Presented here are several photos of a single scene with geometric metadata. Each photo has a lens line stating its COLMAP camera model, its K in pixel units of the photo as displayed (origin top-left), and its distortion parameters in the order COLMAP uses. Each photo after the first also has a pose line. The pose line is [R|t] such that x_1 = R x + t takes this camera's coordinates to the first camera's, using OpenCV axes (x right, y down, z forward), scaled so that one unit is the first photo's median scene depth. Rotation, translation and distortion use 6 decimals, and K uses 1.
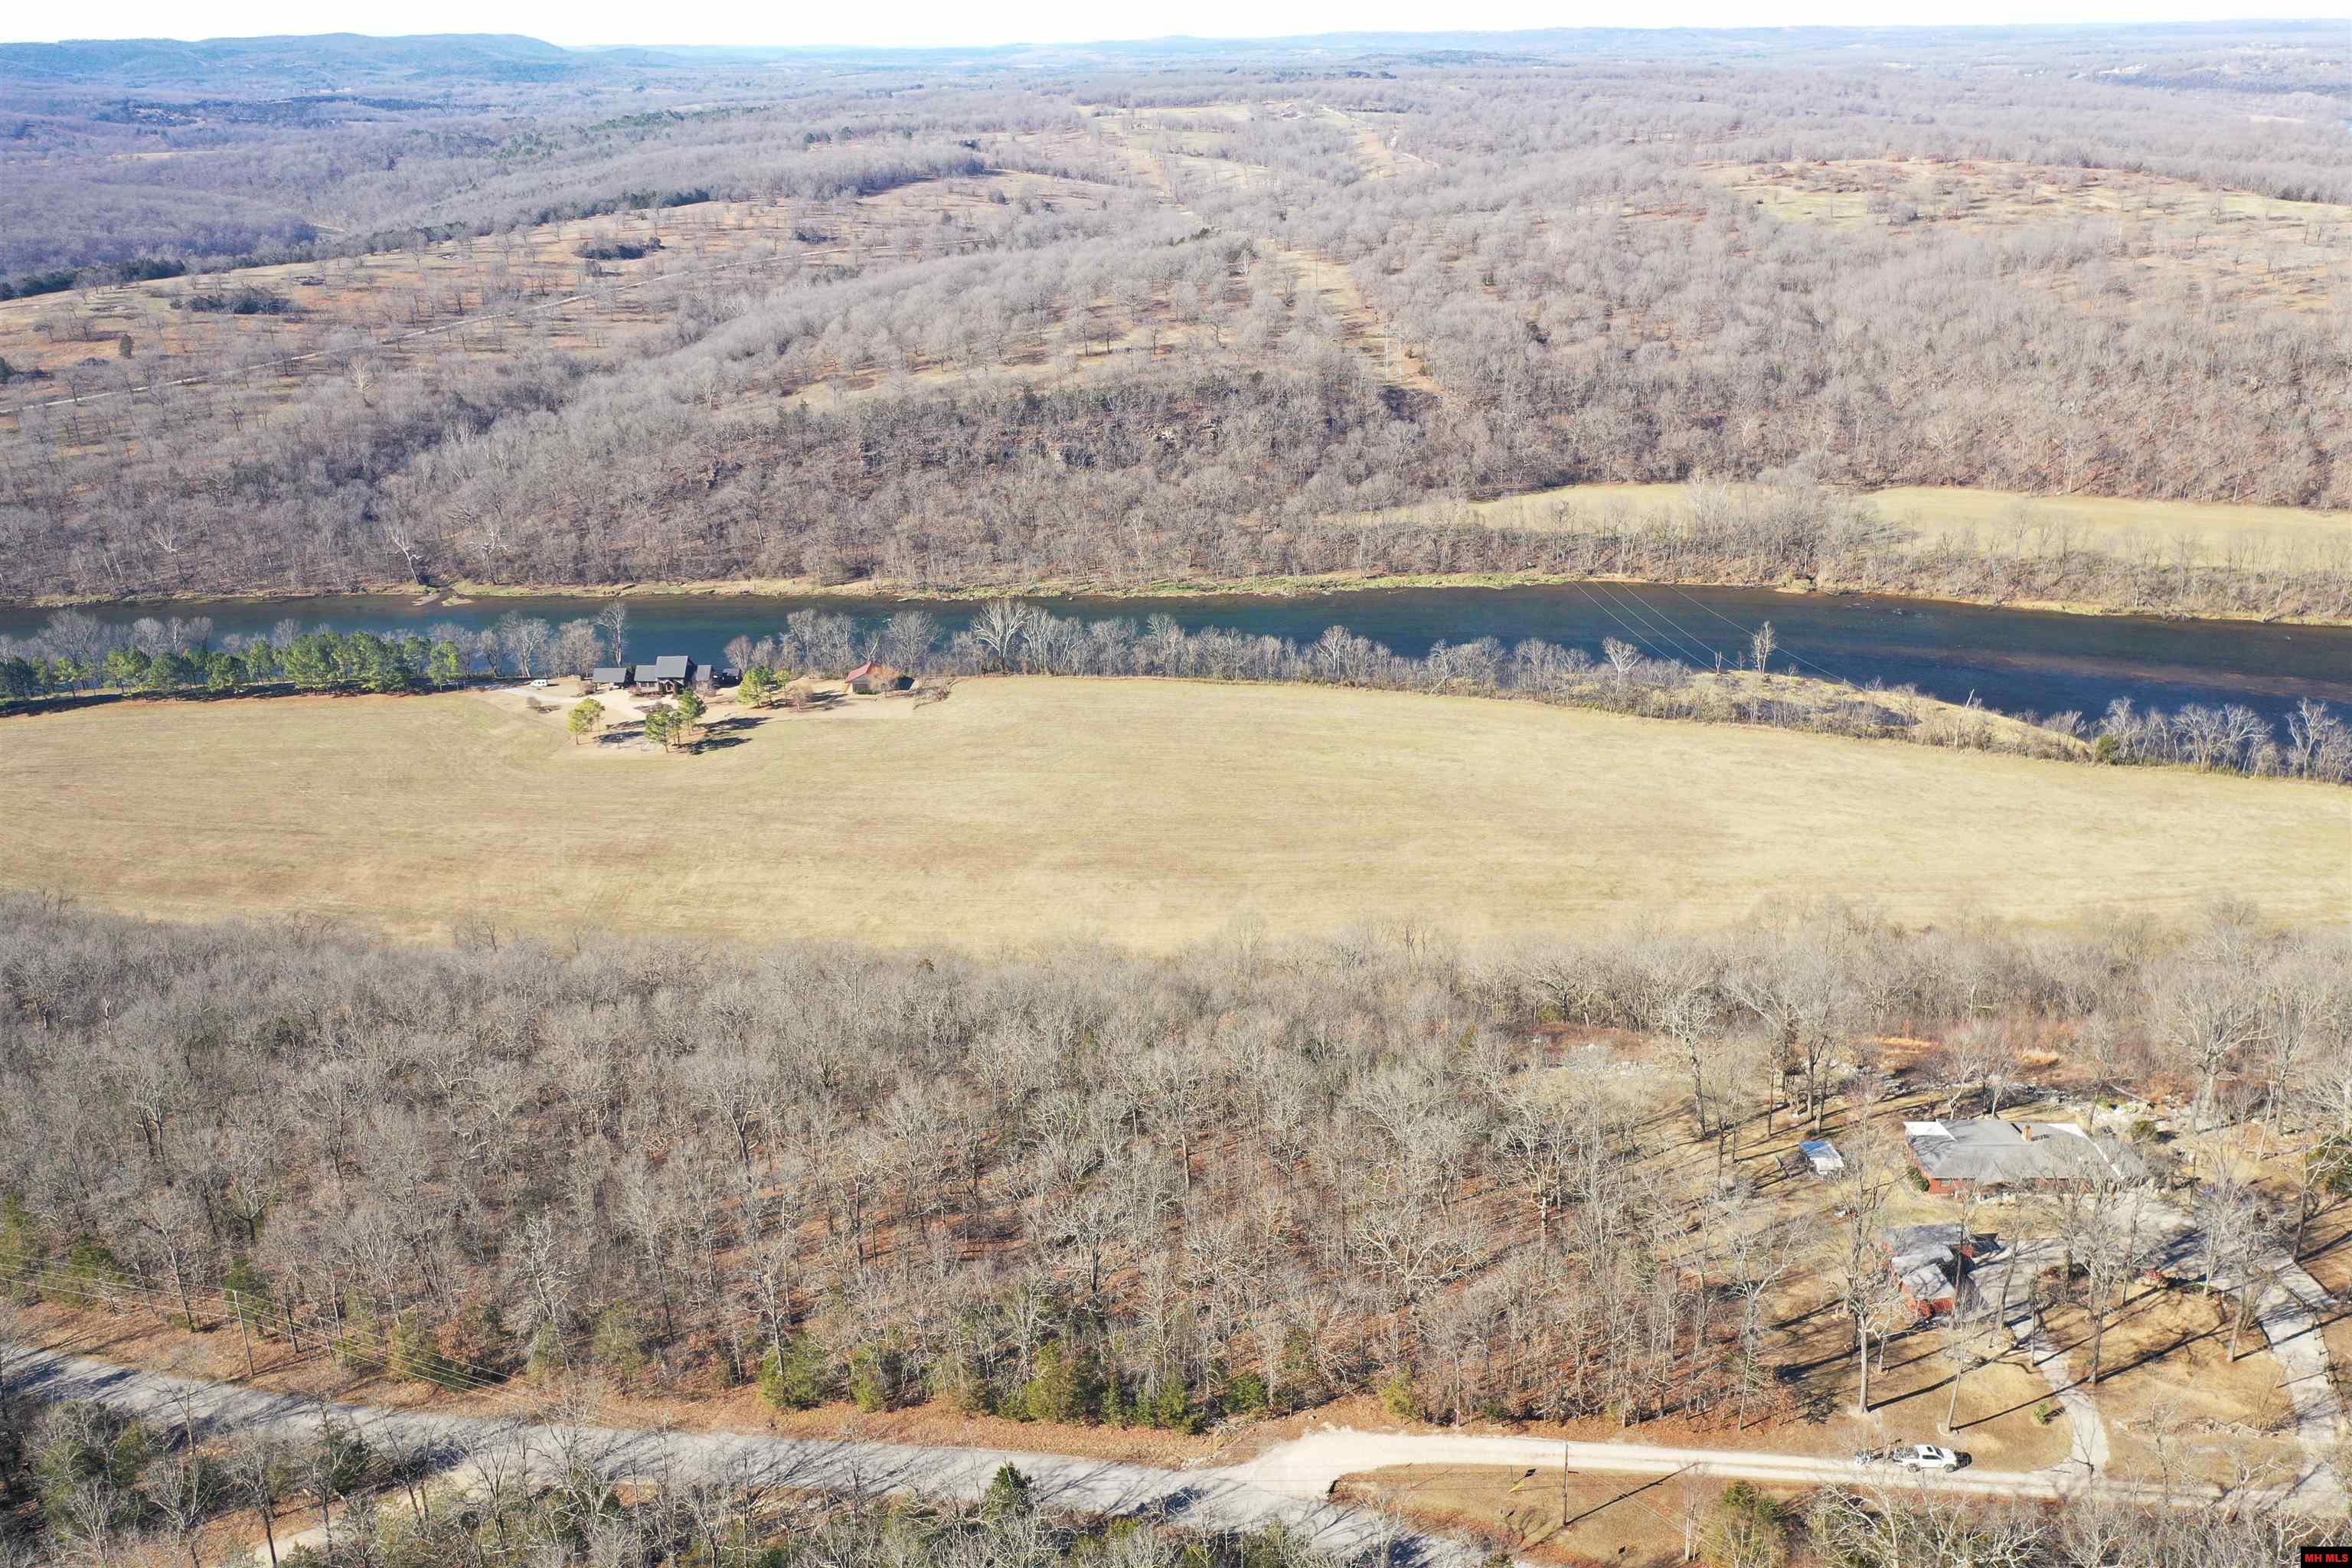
lens RADIAL K [[1853.1, 0, 1169.6], [0, 1853.1, 785.0], [0, 0, 1]] dist [0.012908, -0.006171]
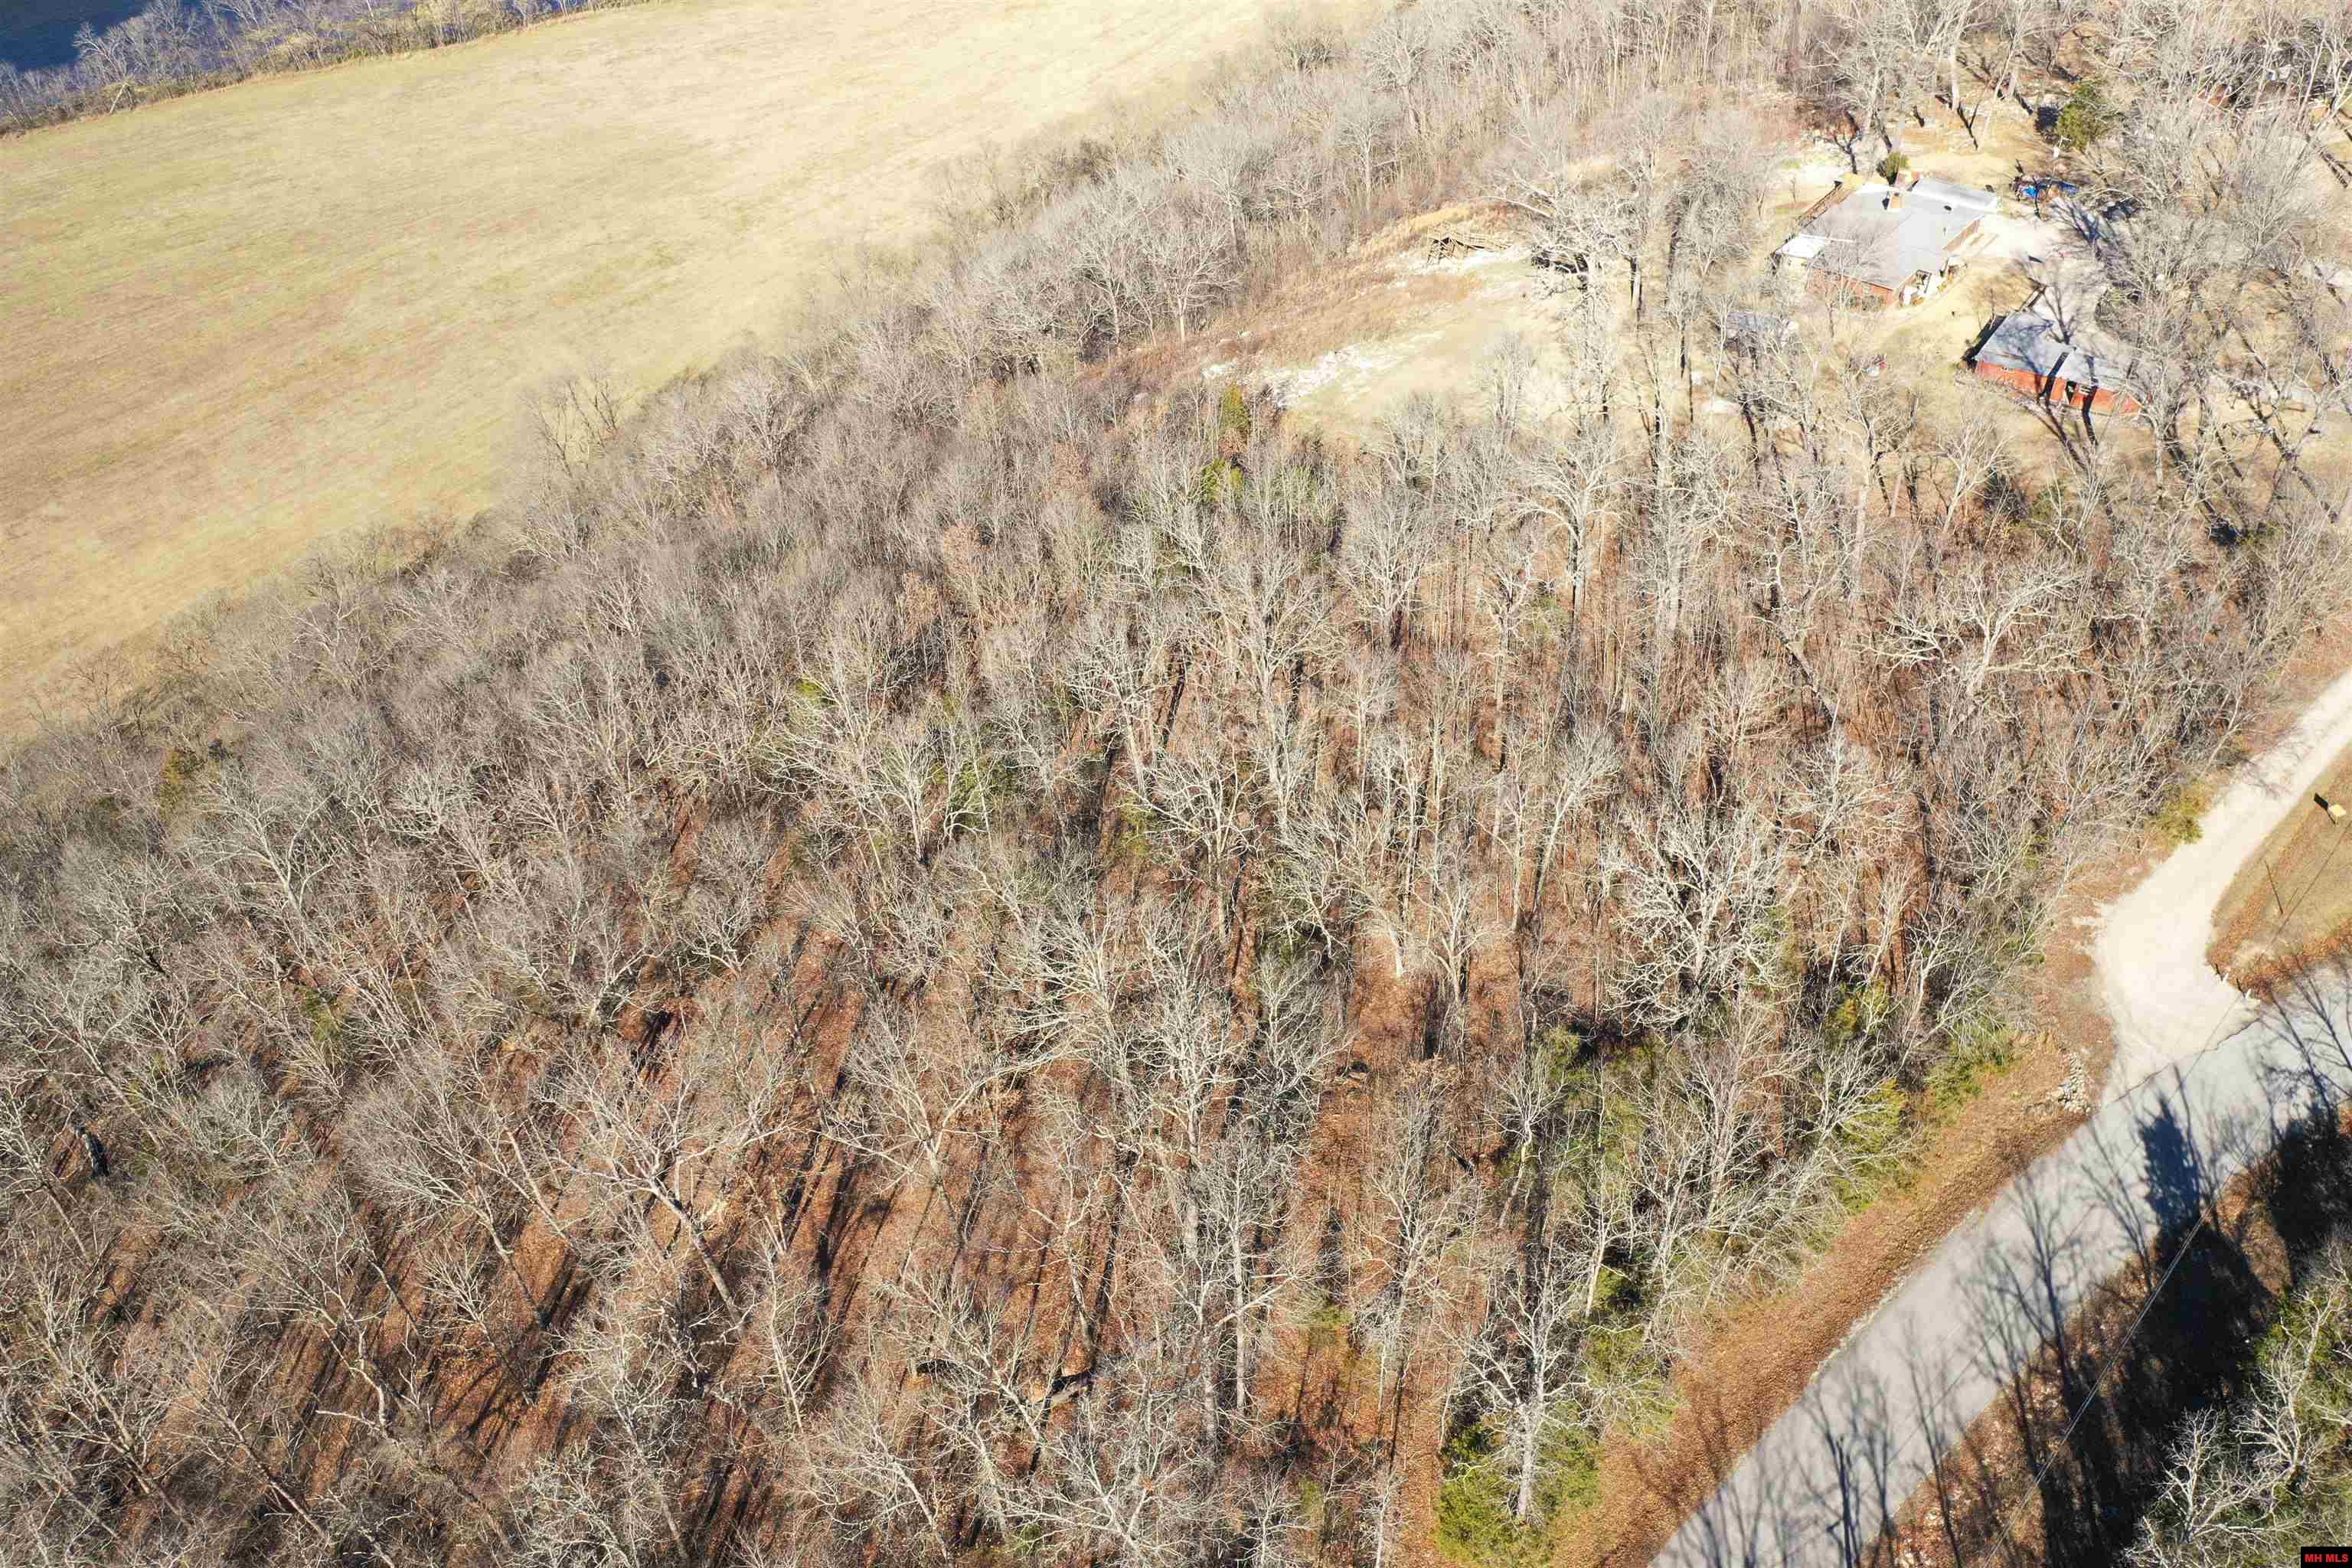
lens RADIAL K [[1850.6, 0, 1176.0], [0, 1850.6, 784.0], [0, 0, 1]] dist [0.010265, -0.002784]
pose [[0.625141, -0.518775, 0.583157, -0.133559], [0.300192, 0.849483, 0.433893, -0.018020], [-0.720475, -0.096185, 0.686779, 0.235208]]
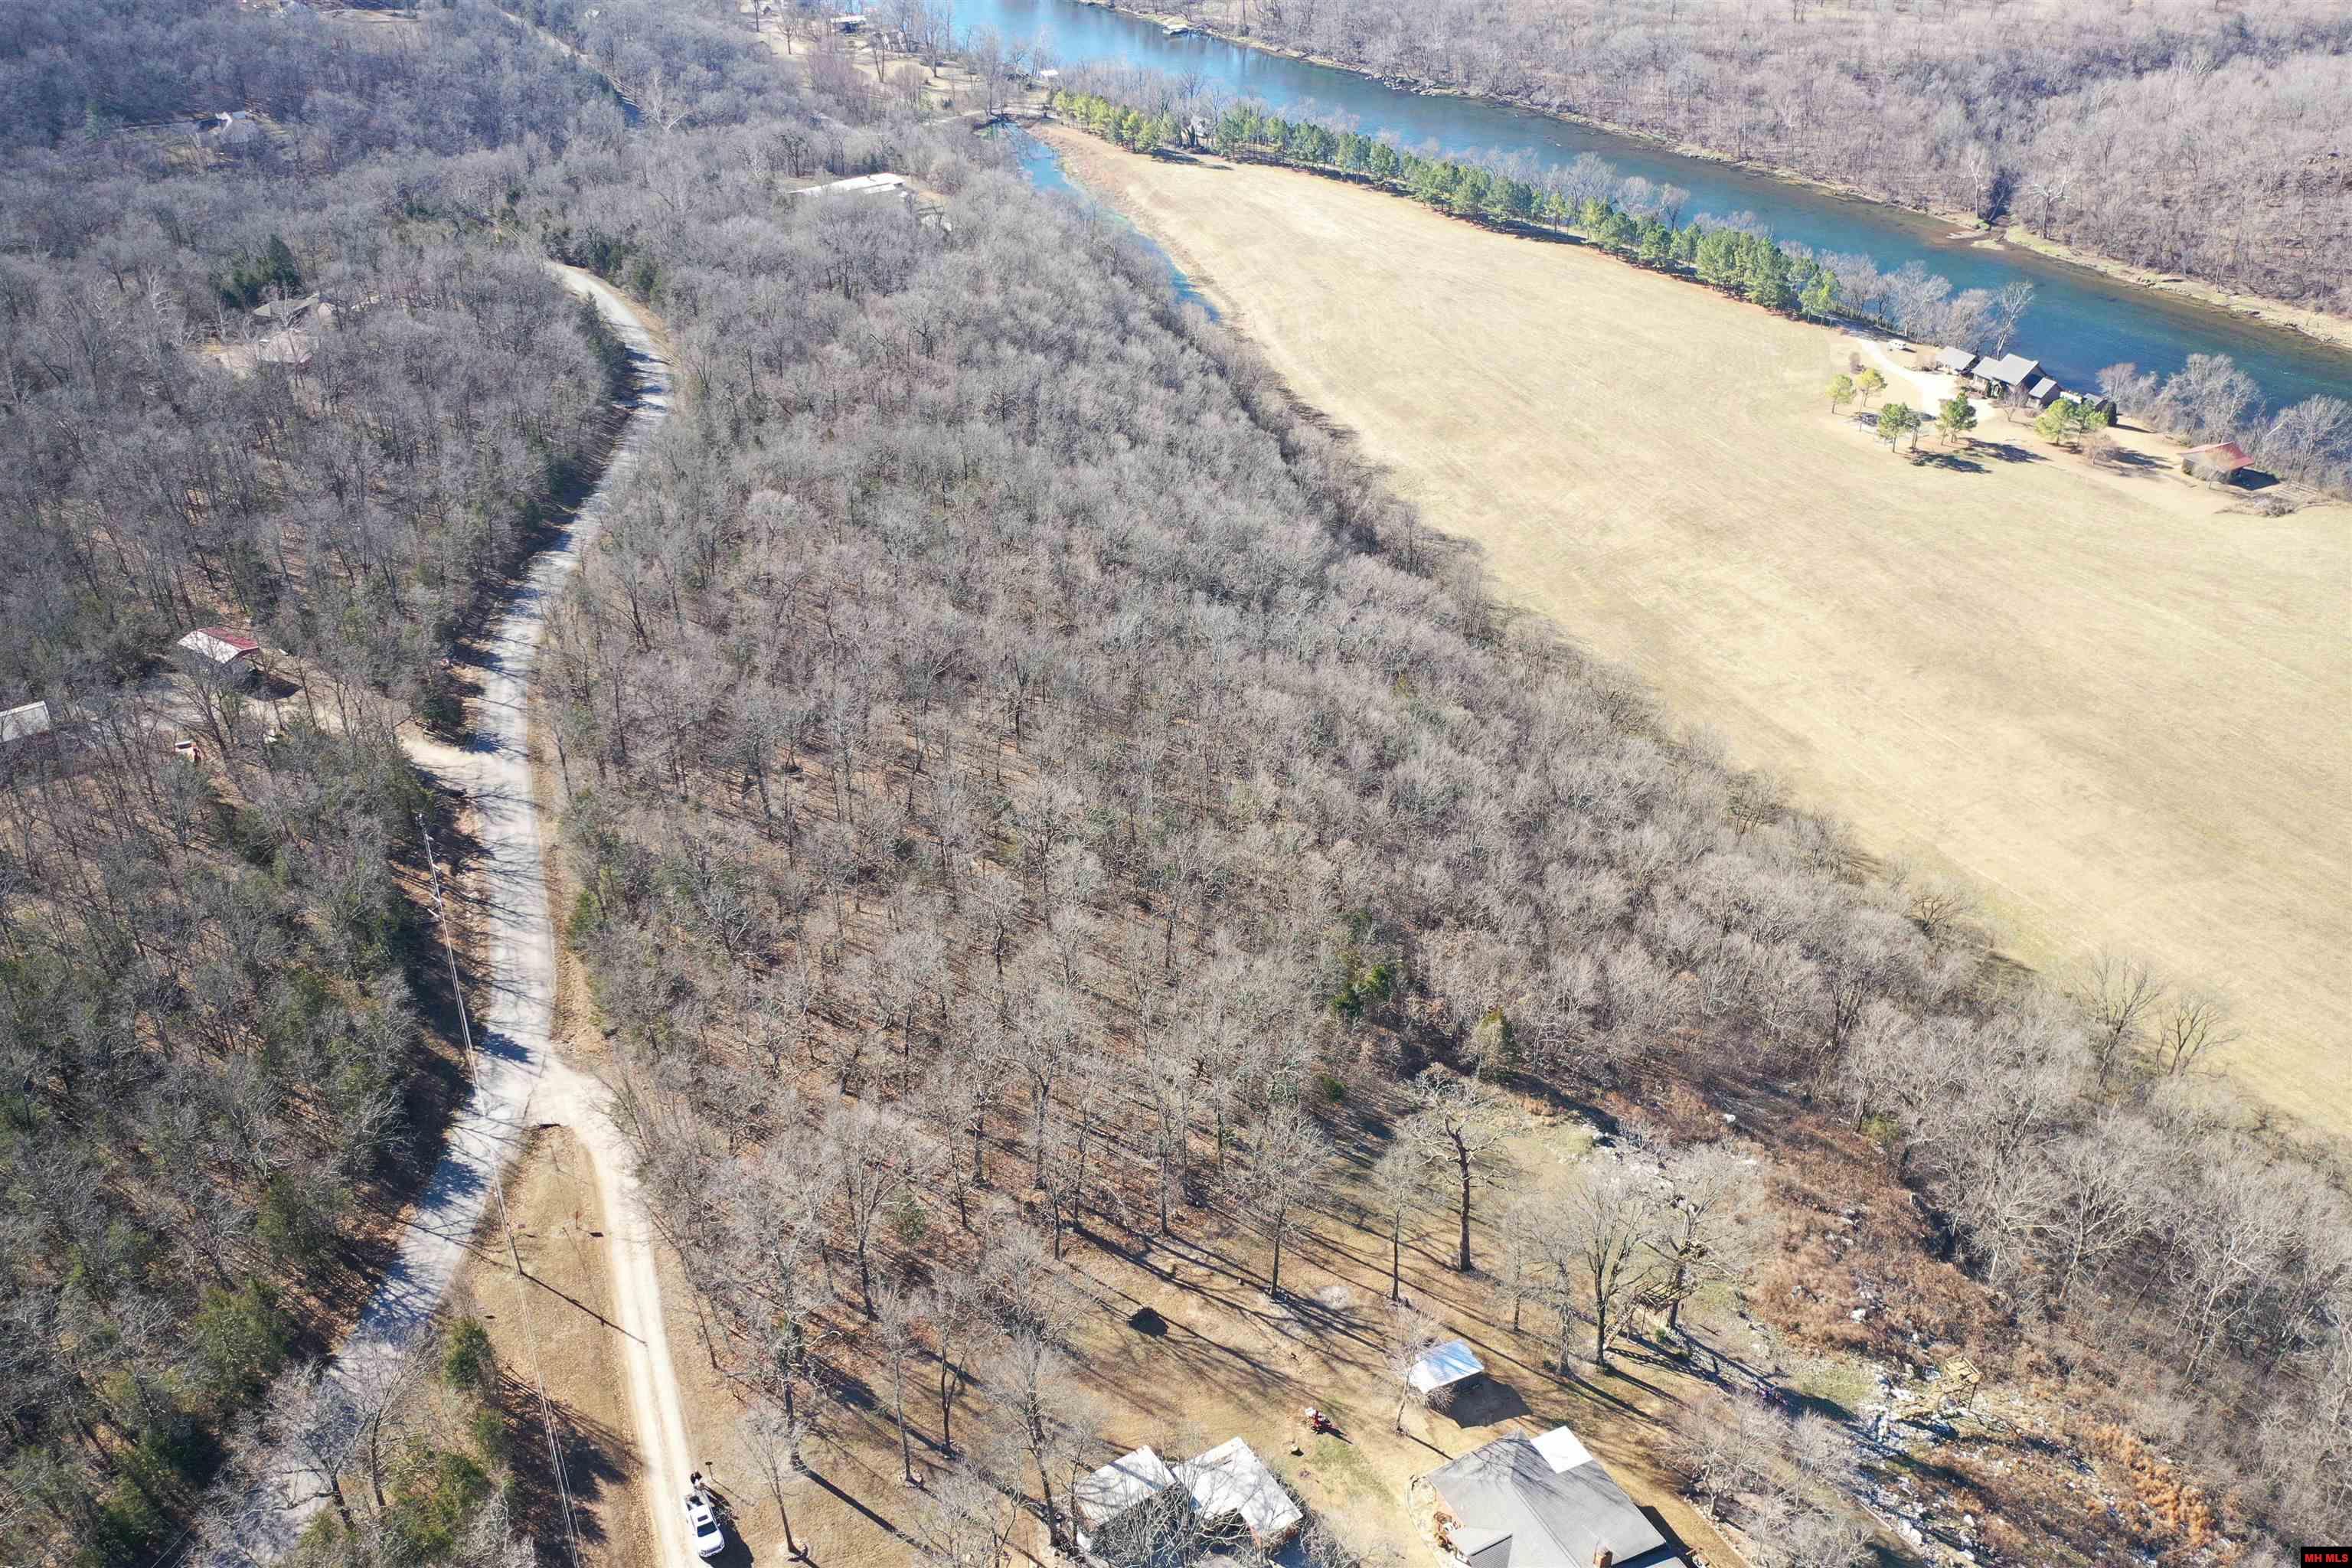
lens RADIAL K [[1862.0, 0, 1176.0], [0, 1862.0, 784.0], [0, 0, 1]] dist [-0.000551, 0.006260]
pose [[0.489086, 0.468612, -0.735662, 0.269089], [-0.311151, 0.881666, 0.354754, -0.079348], [0.814850, 0.055397, 0.577019, 0.188976]]
